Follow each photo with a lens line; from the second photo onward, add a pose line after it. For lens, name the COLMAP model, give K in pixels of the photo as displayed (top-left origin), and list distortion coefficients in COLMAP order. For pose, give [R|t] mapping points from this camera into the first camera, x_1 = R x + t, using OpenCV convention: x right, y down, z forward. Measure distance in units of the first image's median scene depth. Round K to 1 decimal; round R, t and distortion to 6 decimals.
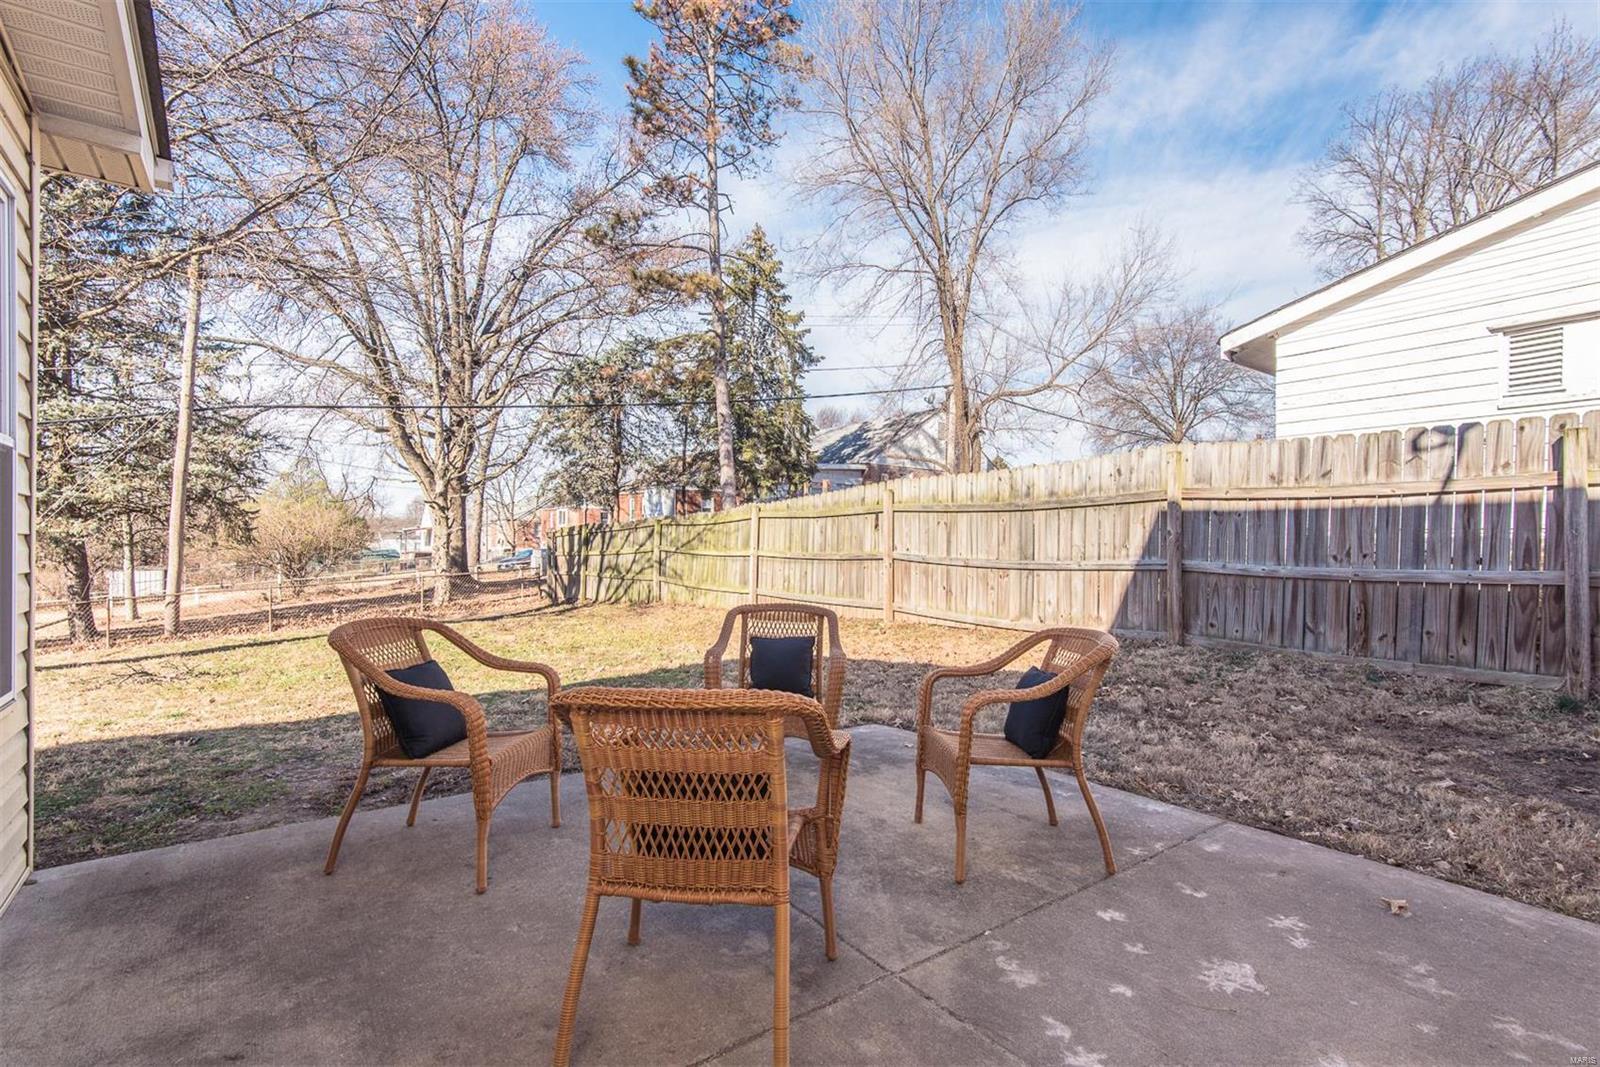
lens RADIAL K [[733.9, 0, 809.8], [0, 733.9, 539.9], [0, 0, 1]] dist [0.019007, -0.007987]
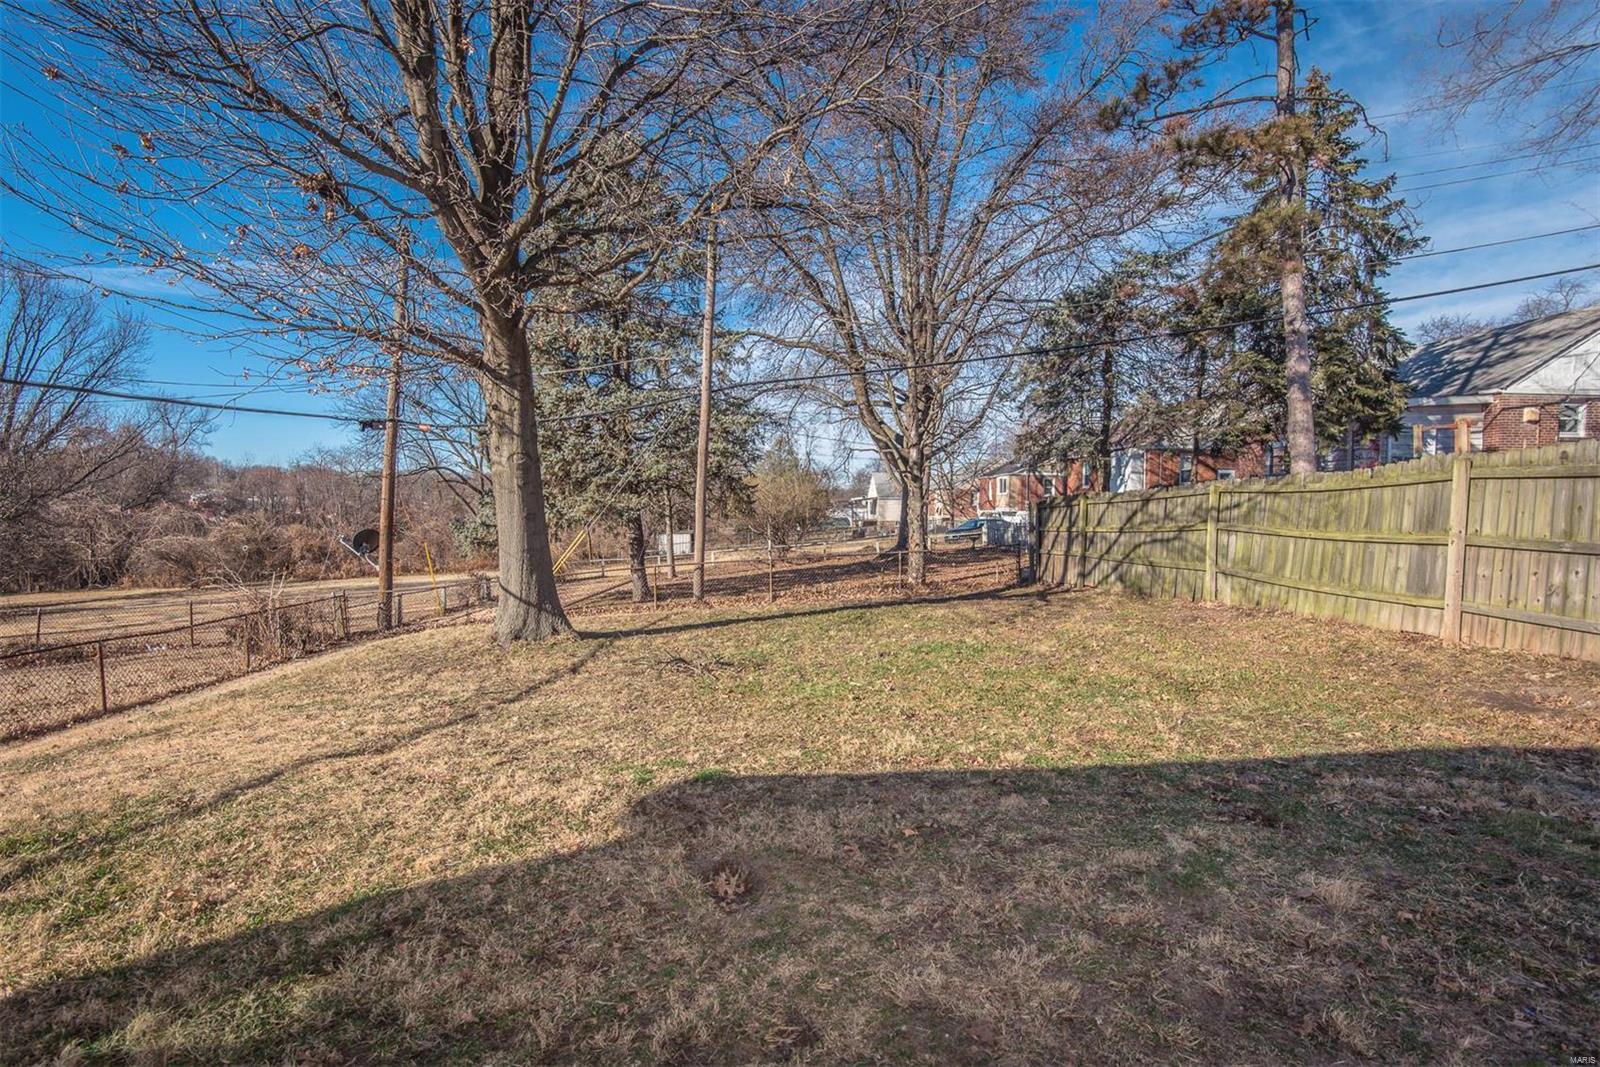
lens RADIAL K [[733.9, 0, 799.8], [0, 733.9, 532.5], [0, 0, 1]] dist [0.019007, -0.007987]
pose [[0.842598, 0.013177, -0.538381, -0.122264], [0.005316, 0.999448, 0.032781, -0.004558], [0.538516, -0.030483, 0.842064, 0.137525]]
